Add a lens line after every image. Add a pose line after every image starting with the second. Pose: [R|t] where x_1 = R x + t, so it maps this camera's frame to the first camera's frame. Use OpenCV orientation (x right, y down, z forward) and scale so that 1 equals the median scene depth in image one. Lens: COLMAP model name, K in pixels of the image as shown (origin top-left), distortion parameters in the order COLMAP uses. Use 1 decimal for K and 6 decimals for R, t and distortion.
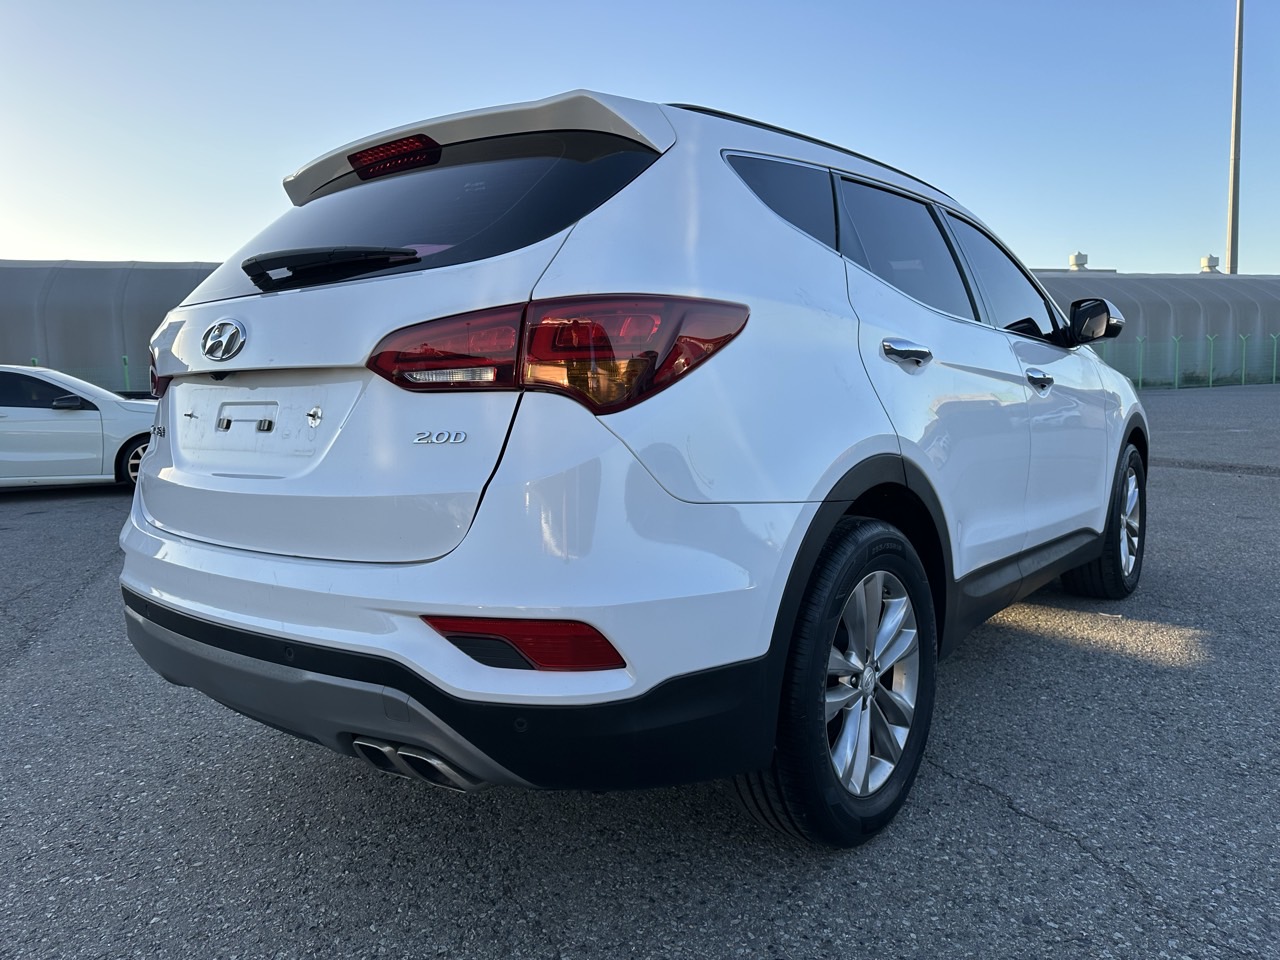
lens RADIAL K [[912.5, 0, 640.0], [0, 912.5, 480.0], [0, 0, 1]] dist [0.109419, -0.130170]
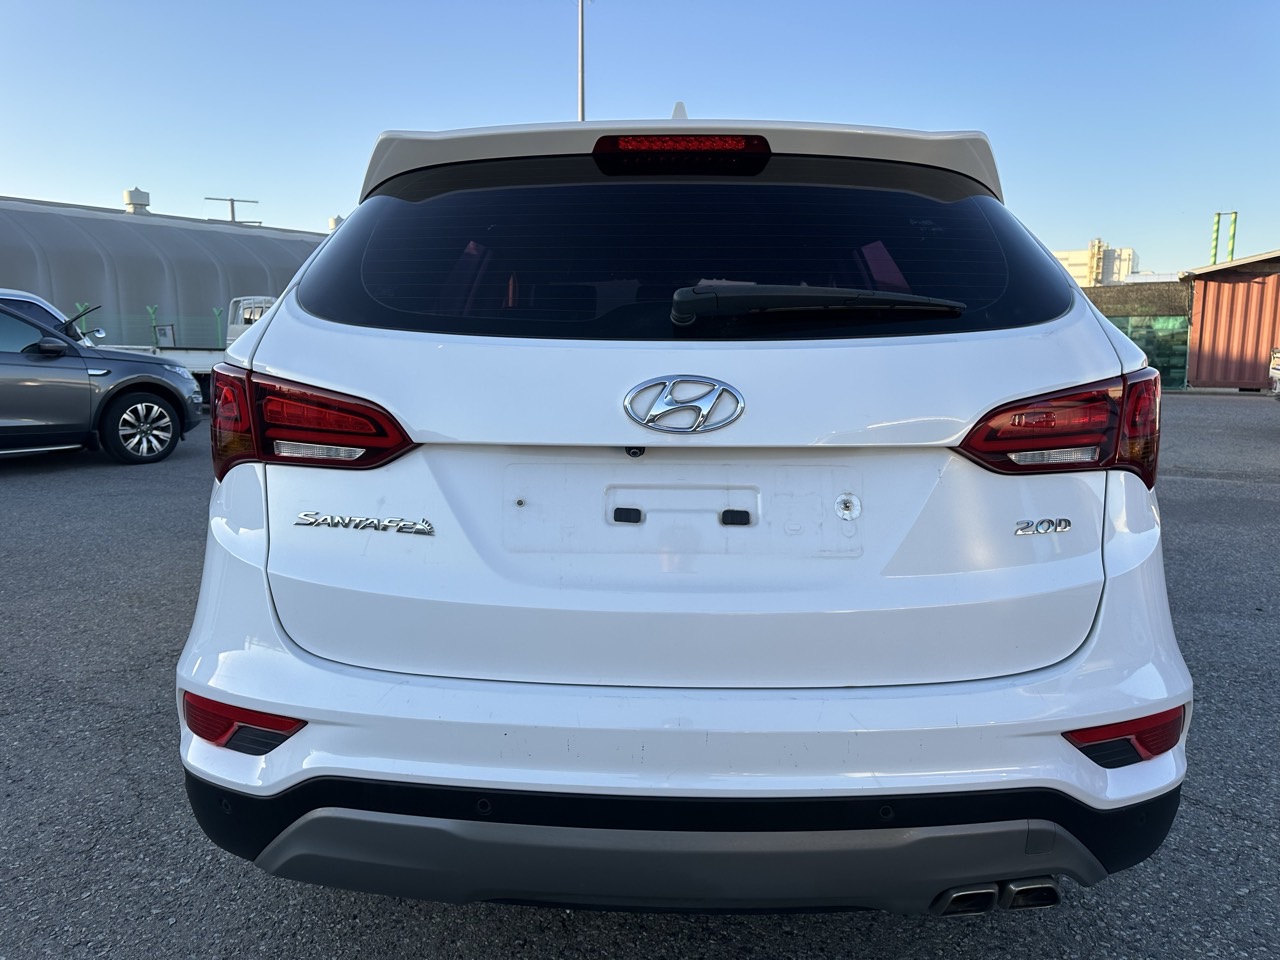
lens RADIAL K [[912.5, 0, 640.0], [0, 912.5, 480.0], [0, 0, 1]] dist [0.109419, -0.130170]
pose [[0.785251, -0.062787, 0.615986, -0.994725], [0.035707, 0.997782, 0.056185, -0.144356], [-0.618147, -0.022124, 0.785751, 0.508842]]
